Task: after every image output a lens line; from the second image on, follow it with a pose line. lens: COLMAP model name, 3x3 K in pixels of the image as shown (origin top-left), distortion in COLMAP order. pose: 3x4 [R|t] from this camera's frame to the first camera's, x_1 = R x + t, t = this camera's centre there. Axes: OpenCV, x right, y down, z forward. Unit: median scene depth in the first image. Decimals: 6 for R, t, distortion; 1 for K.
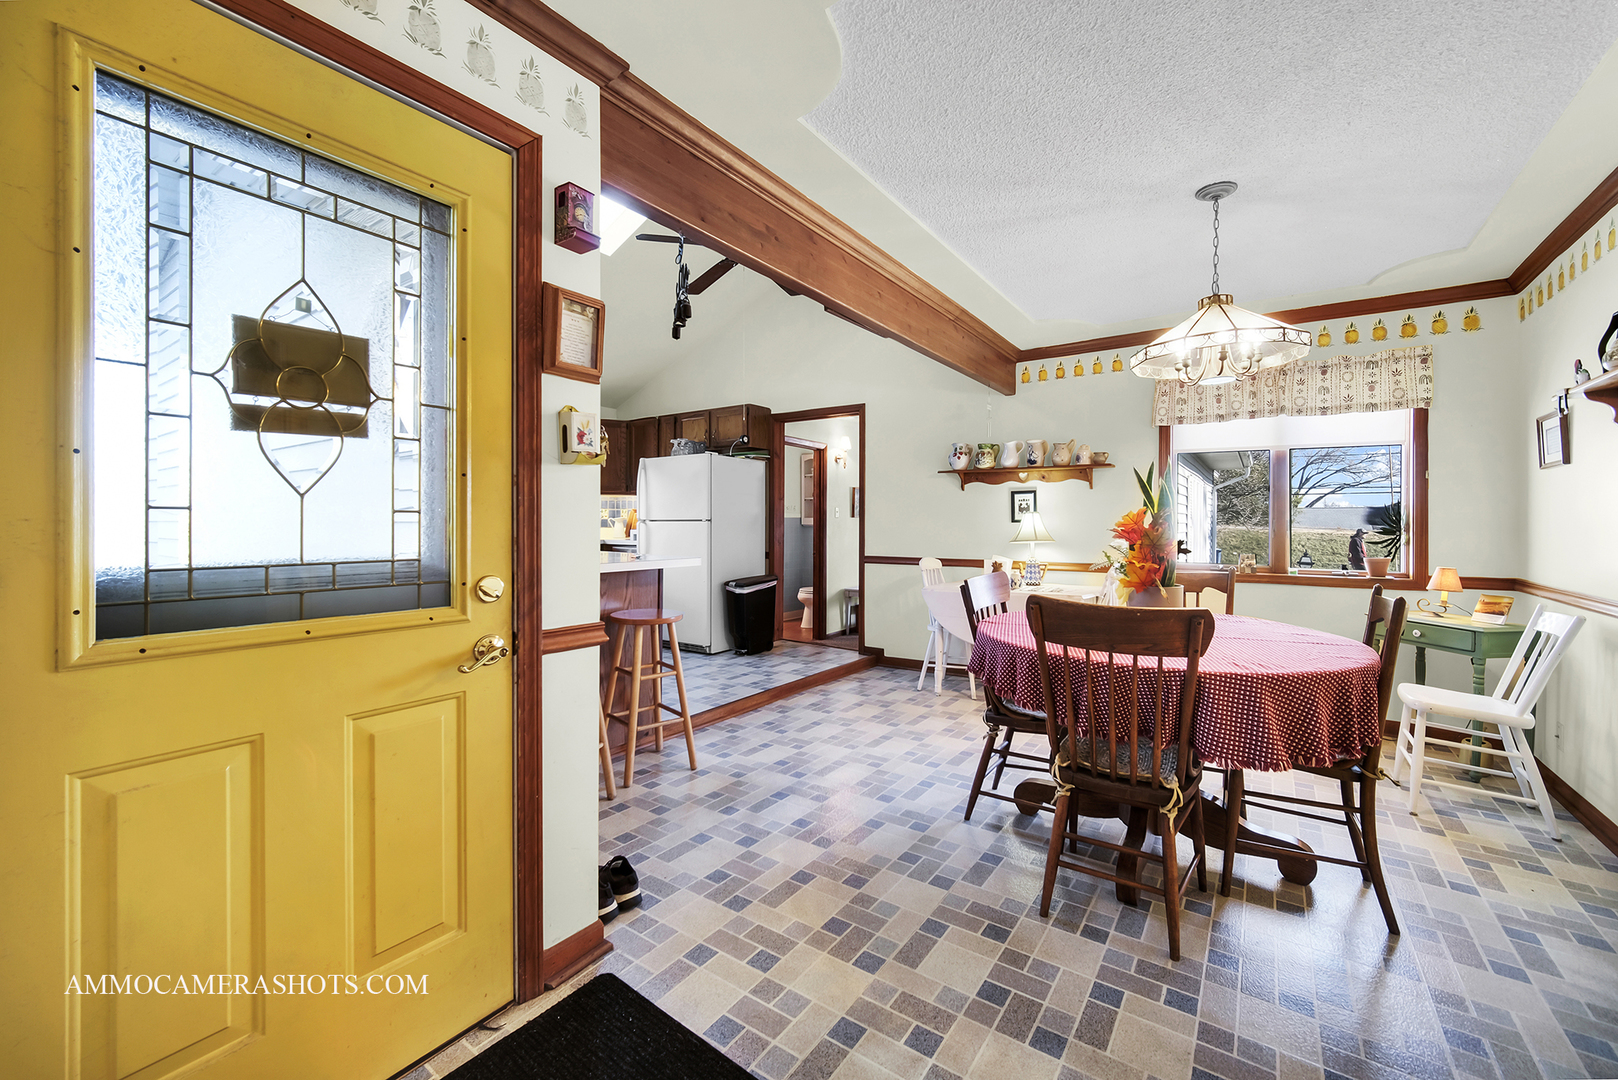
lens RADIAL K [[645.0, 0, 814.0], [0, 645.0, 526.5], [0, 0, 1]] dist [-0.000874, -0.000200]
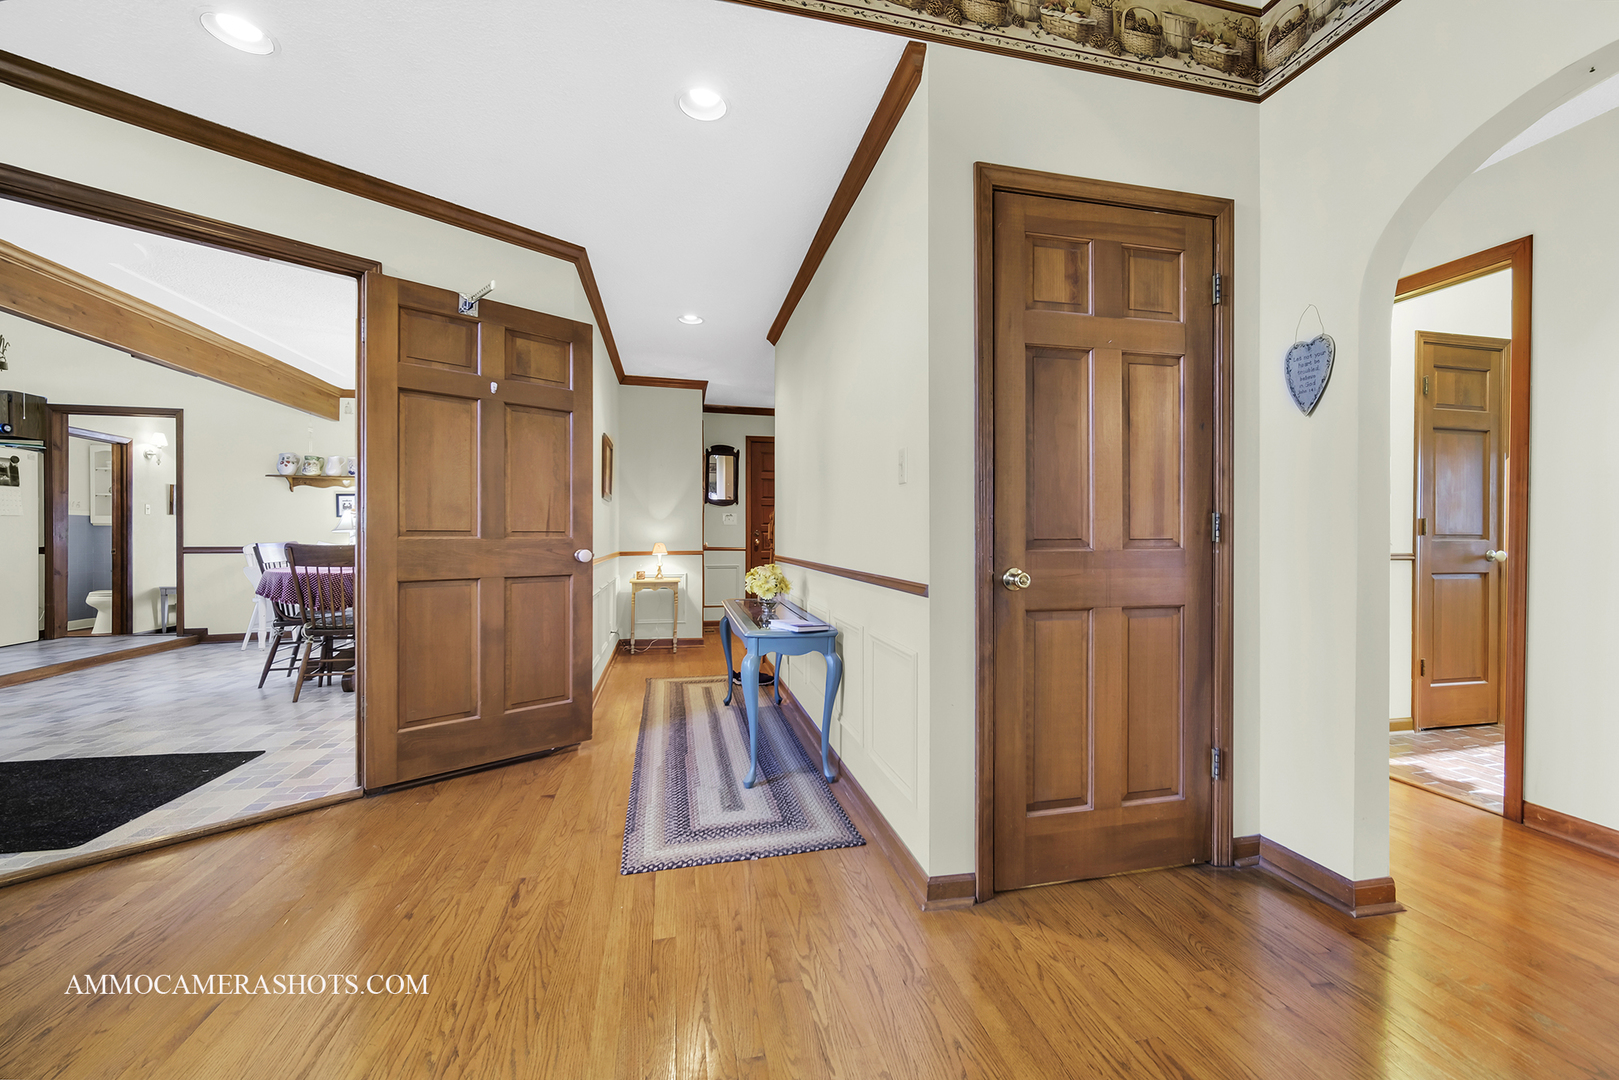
lens RADIAL K [[645.4, 0, 821.2], [0, 645.4, 534.3], [0, 0, 1]] dist [-0.000874, -0.000200]
pose [[0.667394, -0.005422, 0.744685, -0.016646], [0.008500, 0.999964, -0.000337, 0.037691], [-0.744656, 0.006555, 0.667416, -0.628587]]
